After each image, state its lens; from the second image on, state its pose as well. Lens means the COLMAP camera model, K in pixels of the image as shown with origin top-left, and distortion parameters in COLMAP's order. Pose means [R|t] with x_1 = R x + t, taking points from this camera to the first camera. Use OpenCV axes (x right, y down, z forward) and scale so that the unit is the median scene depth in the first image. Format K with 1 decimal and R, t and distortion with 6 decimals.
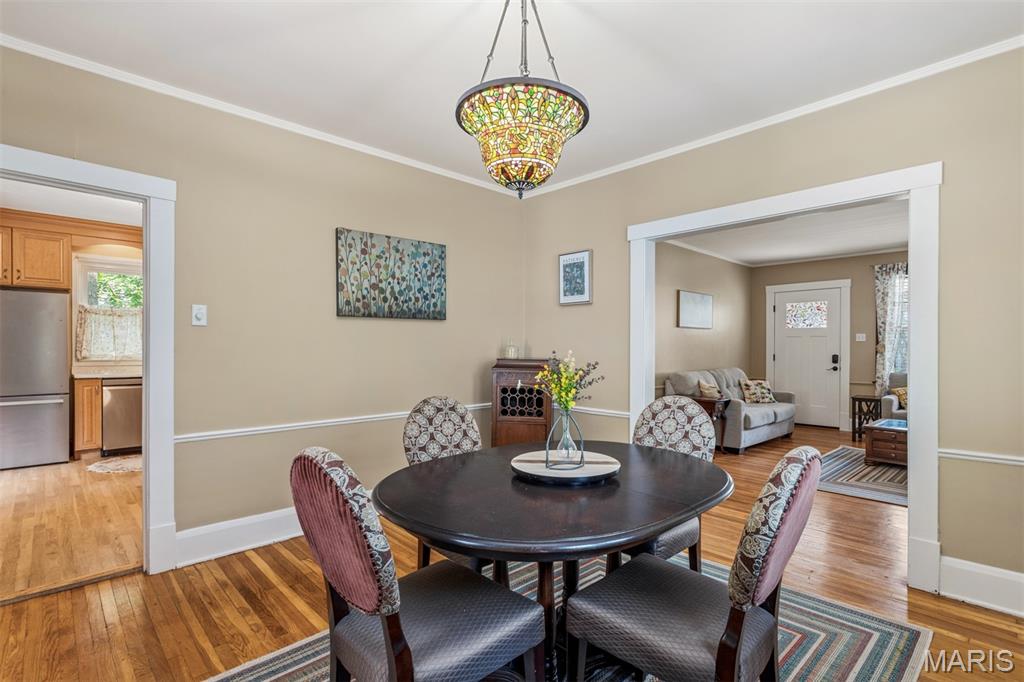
lens RADIAL K [[492.3, 0, 498.2], [0, 492.3, 350.3], [0, 0, 1]] dist [-0.000336, 0.000628]
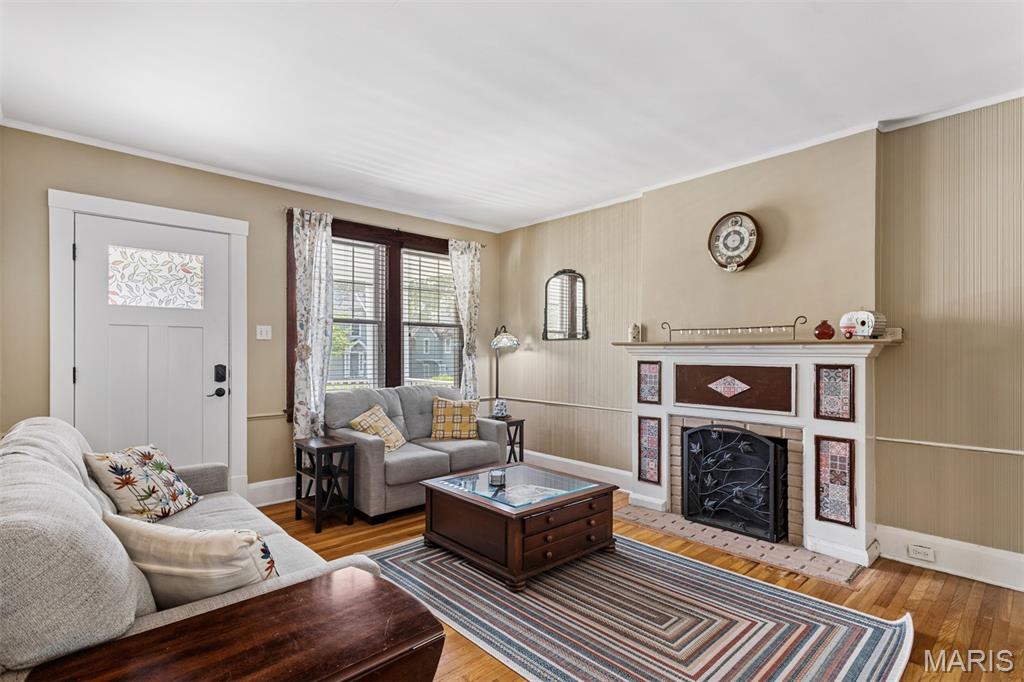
lens RADIAL K [[492.3, 0, 498.2], [0, 492.3, 350.3], [0, 0, 1]] dist [-0.000336, 0.000628]
pose [[0.003889, 0.001275, 0.999992, 0.193504], [0.000529, 0.999999, -0.001277, -0.005533], [-0.999992, 0.000534, 0.003888, 0.766607]]
